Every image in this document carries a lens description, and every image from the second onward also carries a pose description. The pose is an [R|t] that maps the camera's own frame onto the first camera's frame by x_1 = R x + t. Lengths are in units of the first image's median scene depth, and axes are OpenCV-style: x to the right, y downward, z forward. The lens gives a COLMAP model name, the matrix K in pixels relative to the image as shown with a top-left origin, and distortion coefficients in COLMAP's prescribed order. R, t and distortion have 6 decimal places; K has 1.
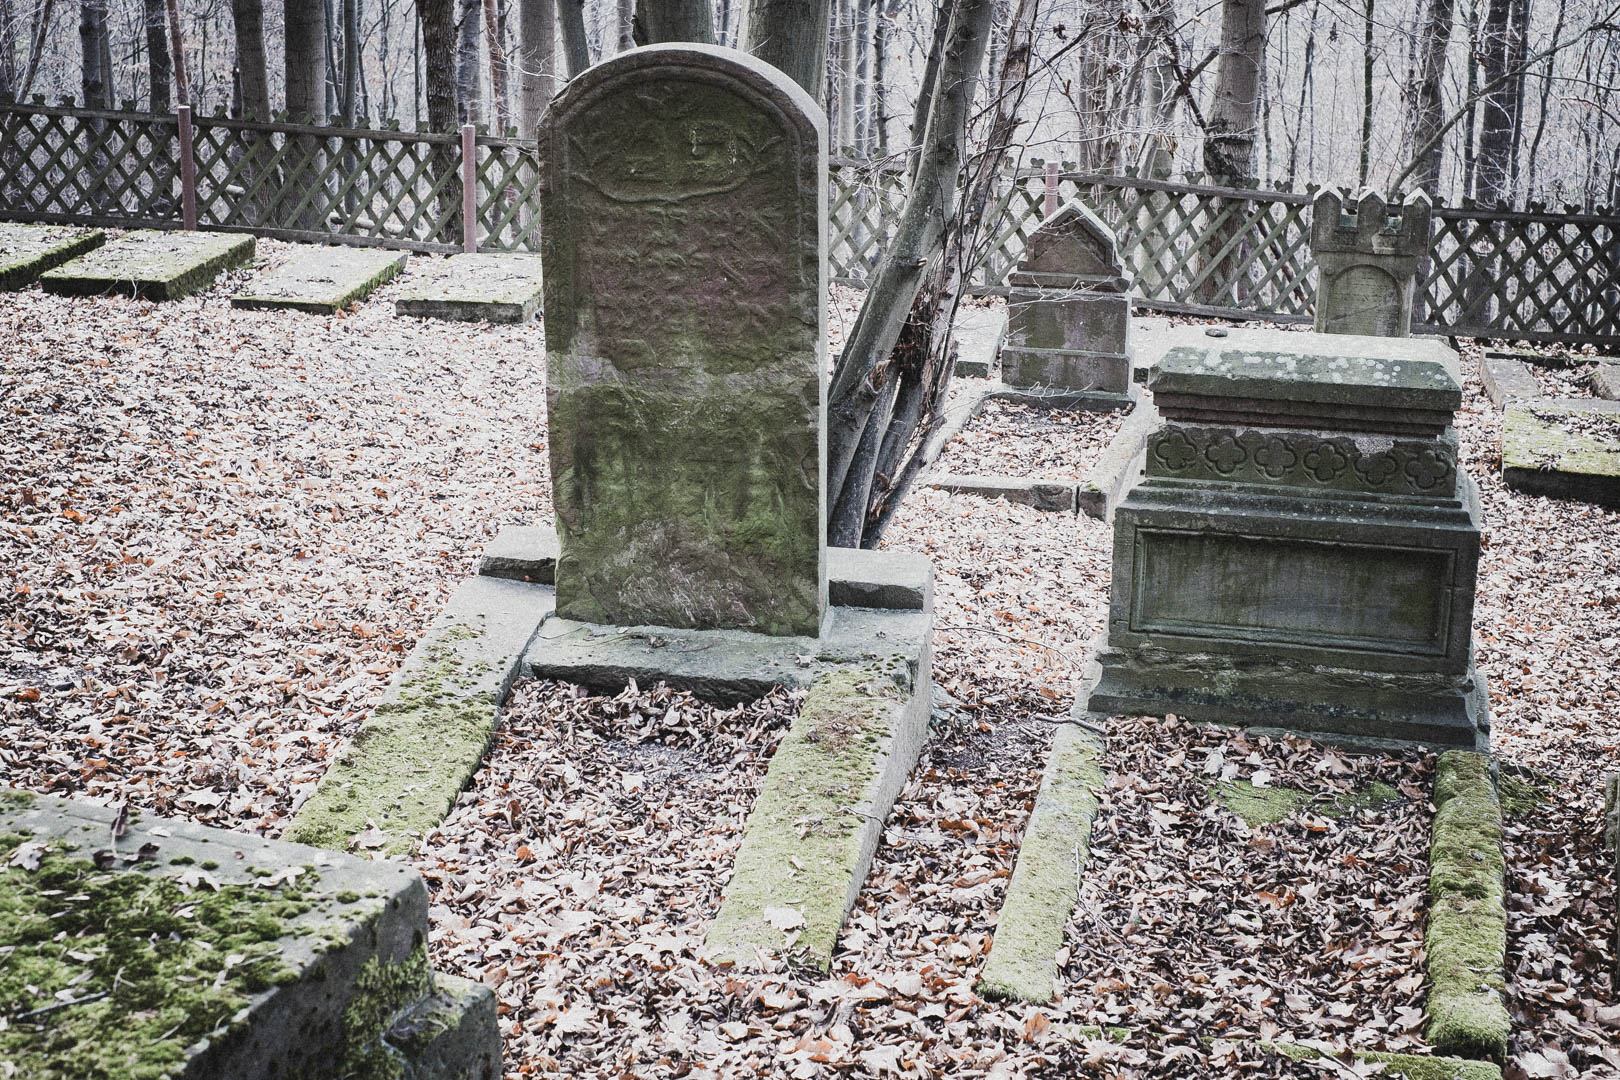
lens RADIAL K [[2511.1, 0, 808.5], [0, 2511.1, 538.1], [0, 0, 1]] dist [-0.031545, 0.000000]
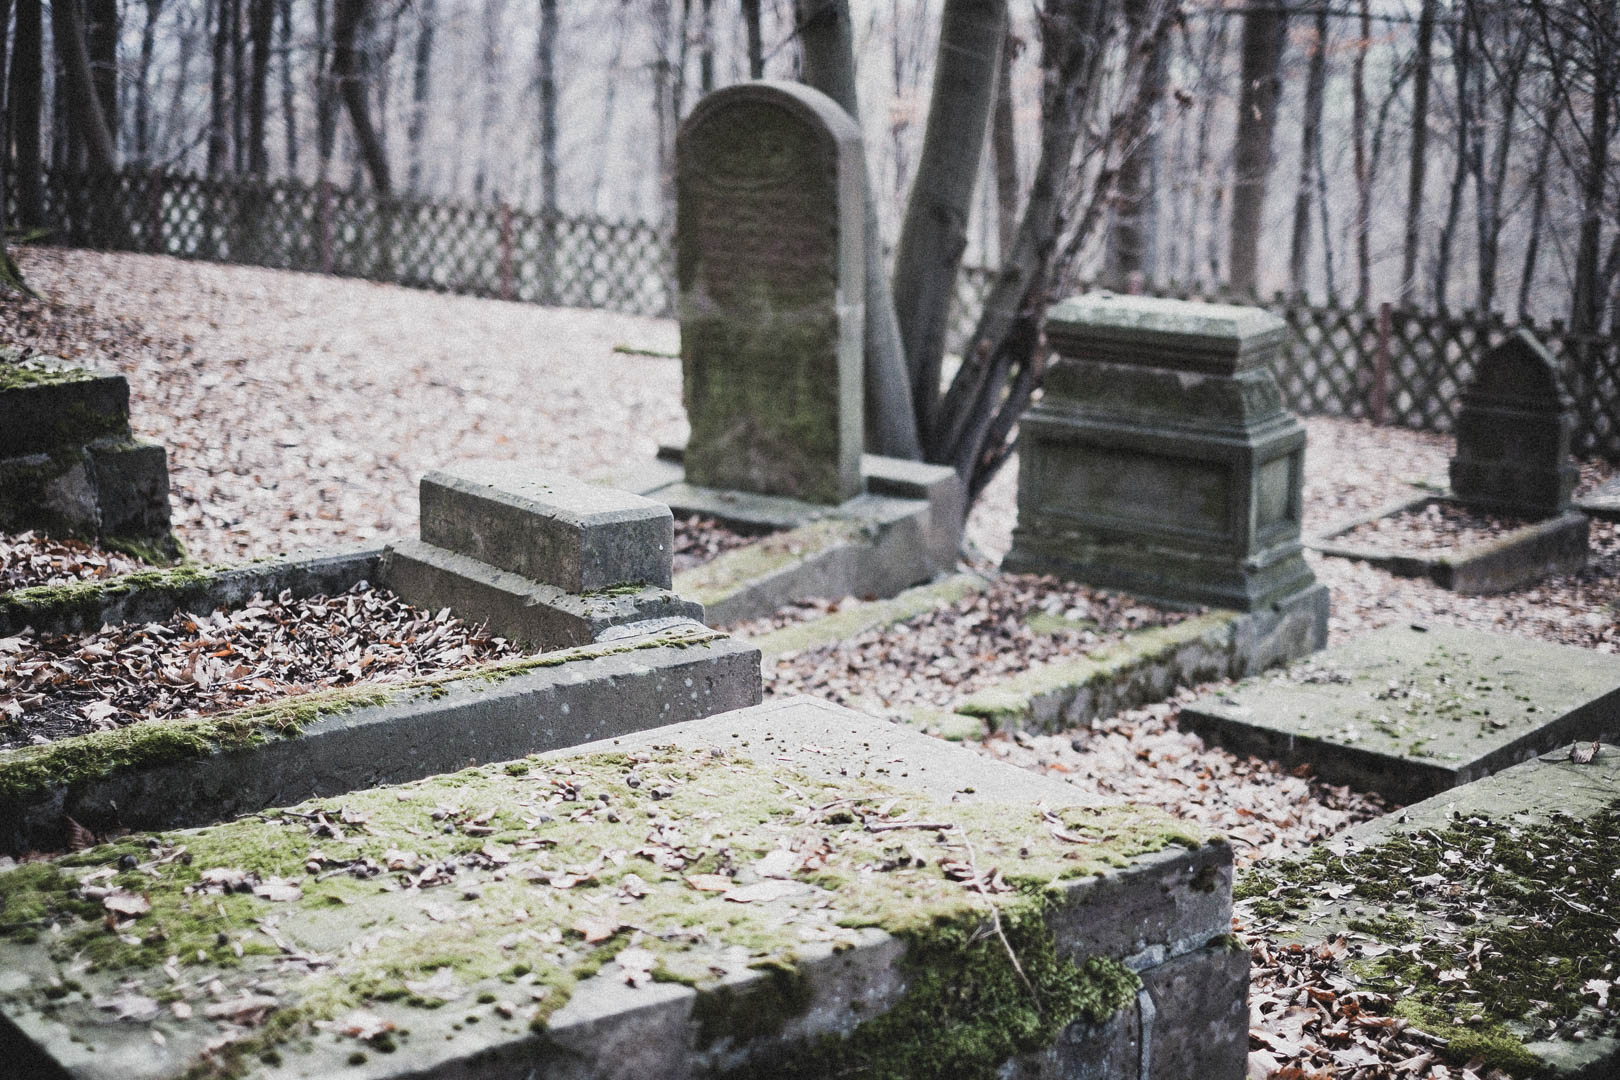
lens RADIAL K [[2511.1, 0, 811.4], [0, 2511.1, 541.1], [0, 0, 1]] dist [-0.031545, 0.000000]
pose [[0.922344, 0.088615, -0.376069, 0.532032], [-0.122332, 0.990246, -0.066693, 0.157849], [0.366491, 0.107520, 0.924188, -0.301785]]
